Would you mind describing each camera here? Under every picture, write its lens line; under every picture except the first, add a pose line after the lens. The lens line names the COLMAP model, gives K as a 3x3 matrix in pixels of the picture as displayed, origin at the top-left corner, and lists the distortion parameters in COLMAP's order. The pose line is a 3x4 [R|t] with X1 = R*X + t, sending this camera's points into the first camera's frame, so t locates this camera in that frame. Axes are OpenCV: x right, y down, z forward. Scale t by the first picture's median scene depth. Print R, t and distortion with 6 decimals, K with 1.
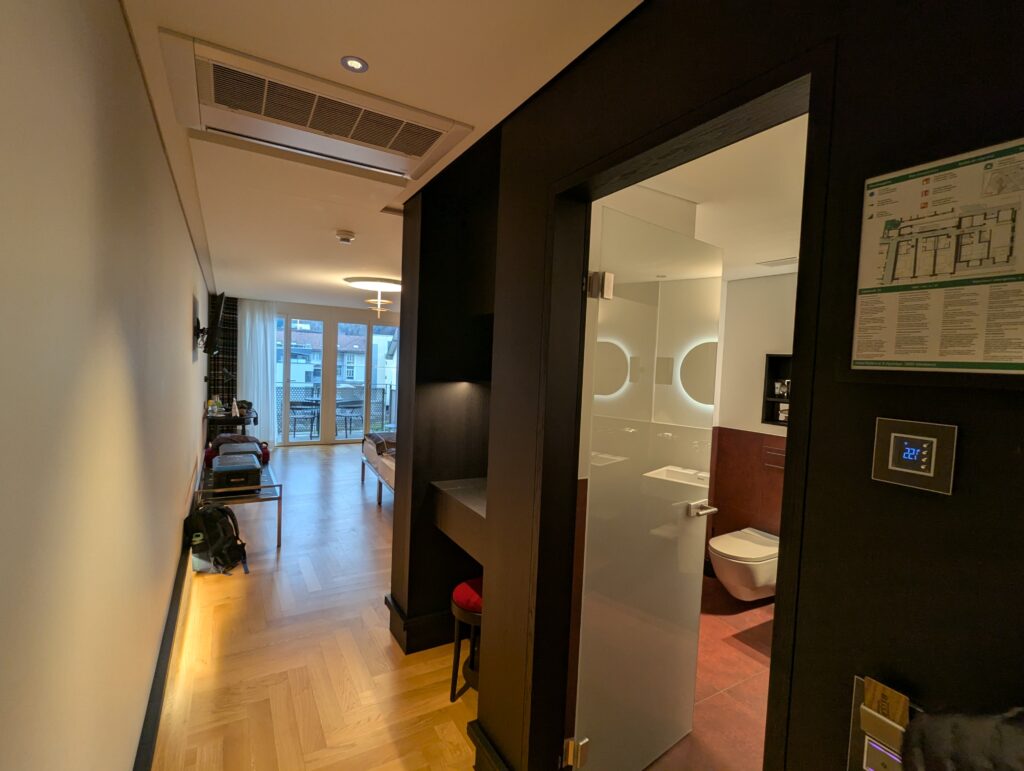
lens RADIAL K [[478.1, 0, 512.3], [0, 478.1, 385.4], [0, 0, 1]] dist [0.000842, 0.000509]
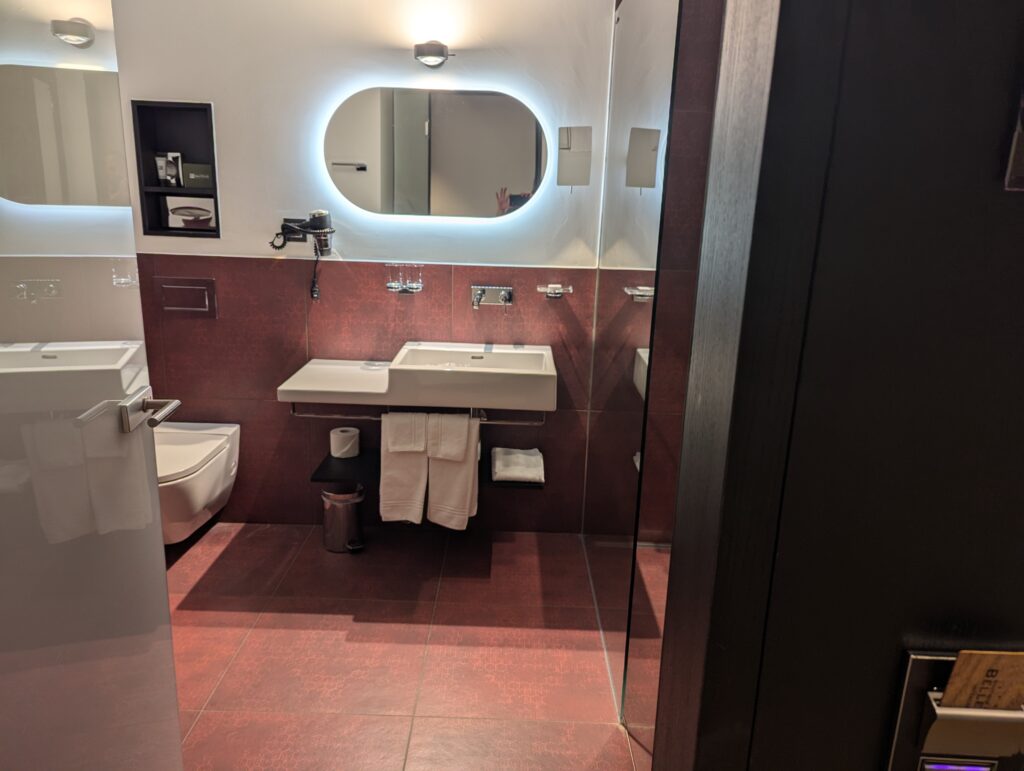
lens RADIAL K [[724.3, 0, 507.0], [0, 724.3, 384.3], [0, 0, 1]] dist [0.038893, -0.044531]
pose [[0.516392, -0.241366, 0.821634, 0.008998], [0.030298, 0.964006, 0.264147, 0.043684], [-0.855816, -0.111510, 0.505118, 0.245689]]
